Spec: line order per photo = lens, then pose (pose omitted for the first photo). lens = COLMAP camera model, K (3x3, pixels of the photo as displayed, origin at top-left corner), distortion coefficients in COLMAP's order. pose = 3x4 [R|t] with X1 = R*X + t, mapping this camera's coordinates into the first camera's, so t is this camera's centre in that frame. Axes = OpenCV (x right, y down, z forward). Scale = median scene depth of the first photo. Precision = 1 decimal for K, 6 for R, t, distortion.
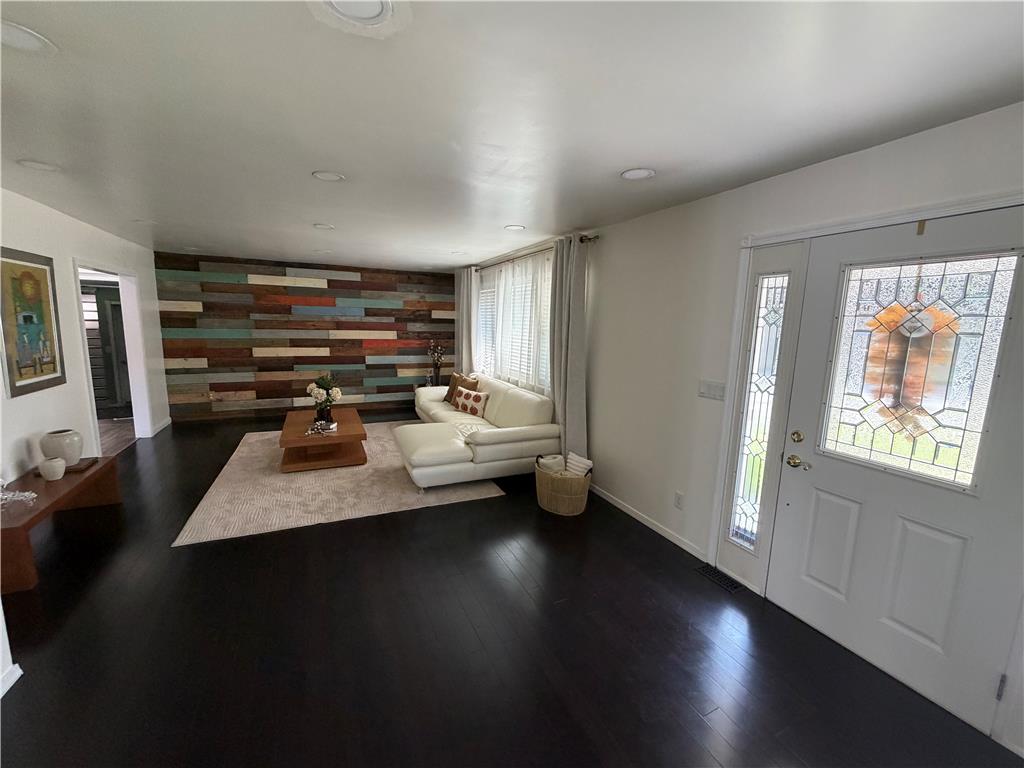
lens RADIAL K [[416.7, 0, 513.8], [0, 416.7, 384.3], [0, 0, 1]] dist [0.002636, -0.000057]
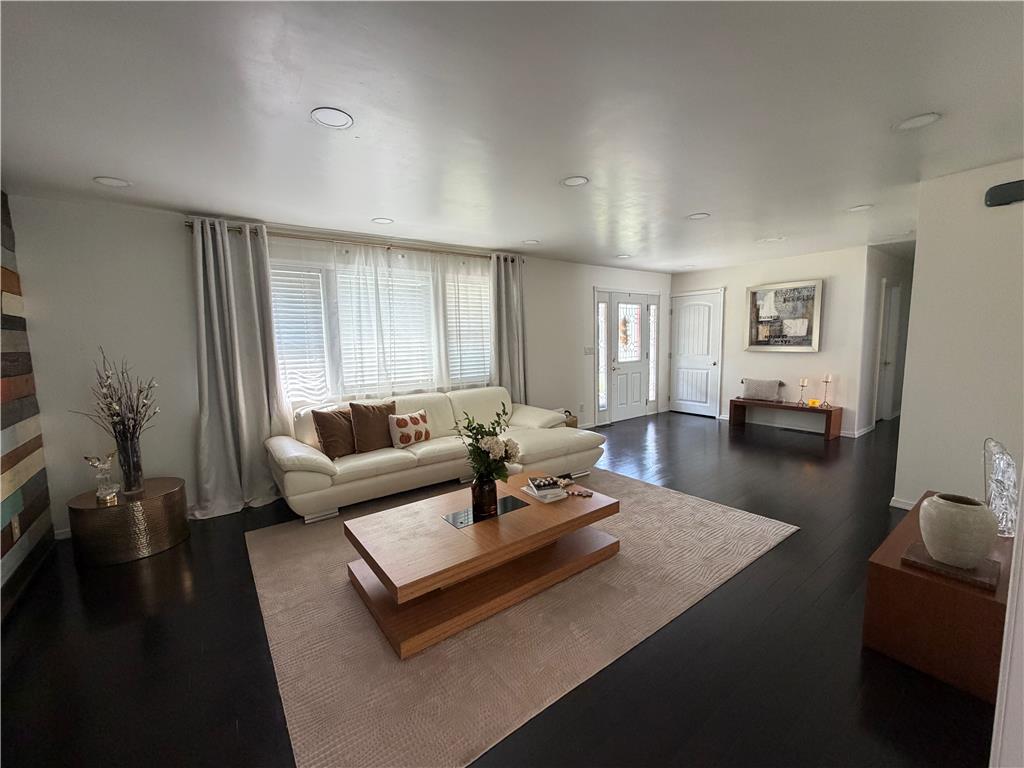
lens RADIAL K [[416.7, 0, 513.8], [0, 416.7, 384.3], [0, 0, 1]] dist [0.002636, -0.000057]
pose [[-0.205146, -0.125677, 0.970629, -0.747377], [0.165163, 0.973053, 0.160899, -0.108044], [-0.964695, 0.193320, -0.178861, 0.822198]]
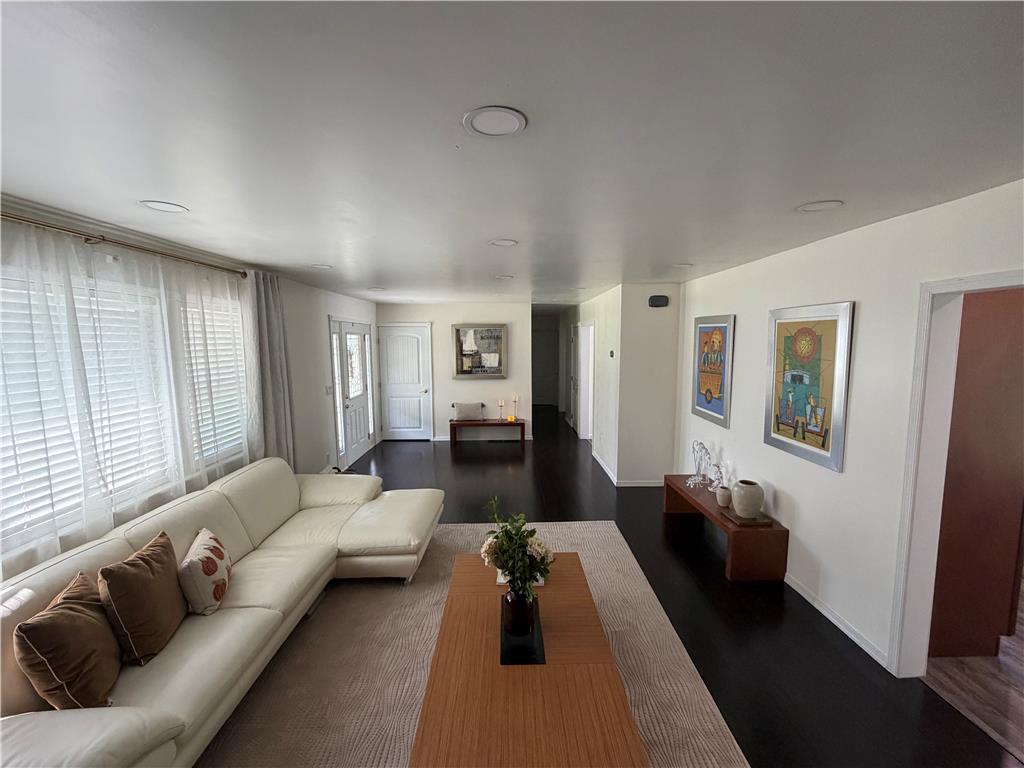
lens RADIAL K [[416.7, 0, 513.8], [0, 416.7, 384.3], [0, 0, 1]] dist [0.002636, -0.000057]
pose [[-0.913773, -0.061340, 0.401568, -0.483802], [0.045539, 0.966835, 0.251309, -0.205866], [-0.403665, 0.247926, -0.880674, 1.053287]]
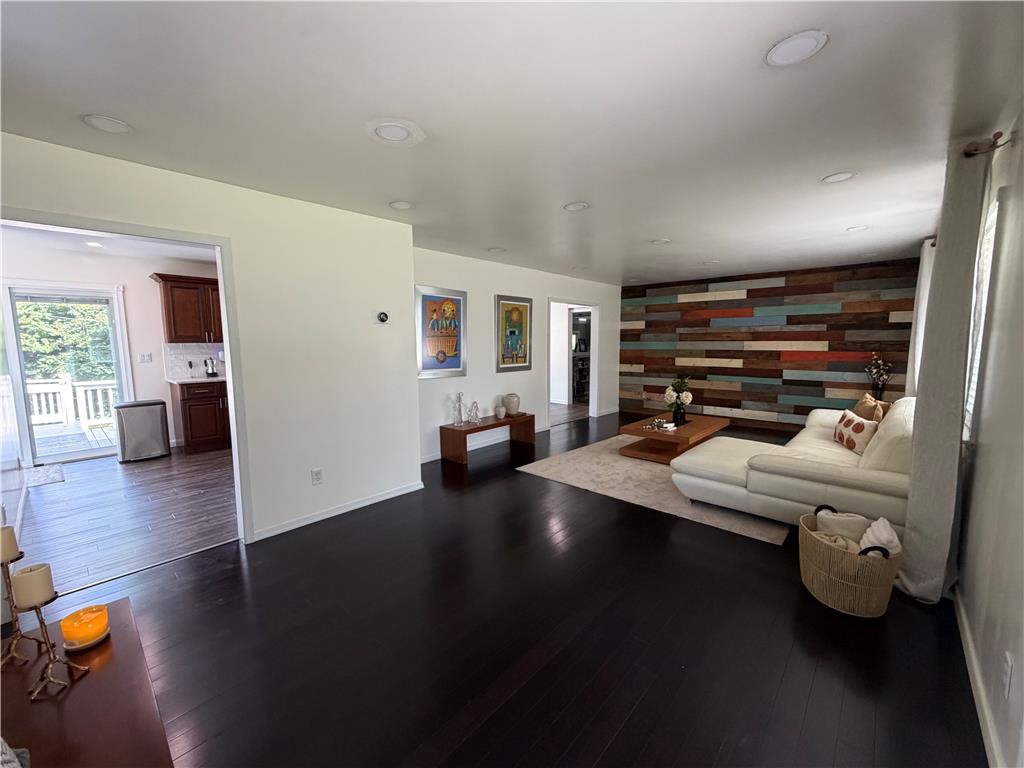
lens RADIAL K [[416.7, 0, 513.8], [0, 416.7, 384.3], [0, 0, 1]] dist [0.002636, -0.000057]
pose [[0.383789, 0.069886, -0.920773, 0.284081], [-0.122537, 0.992168, 0.024230, 0.013534], [0.915255, 0.103529, 0.389347, 0.155628]]
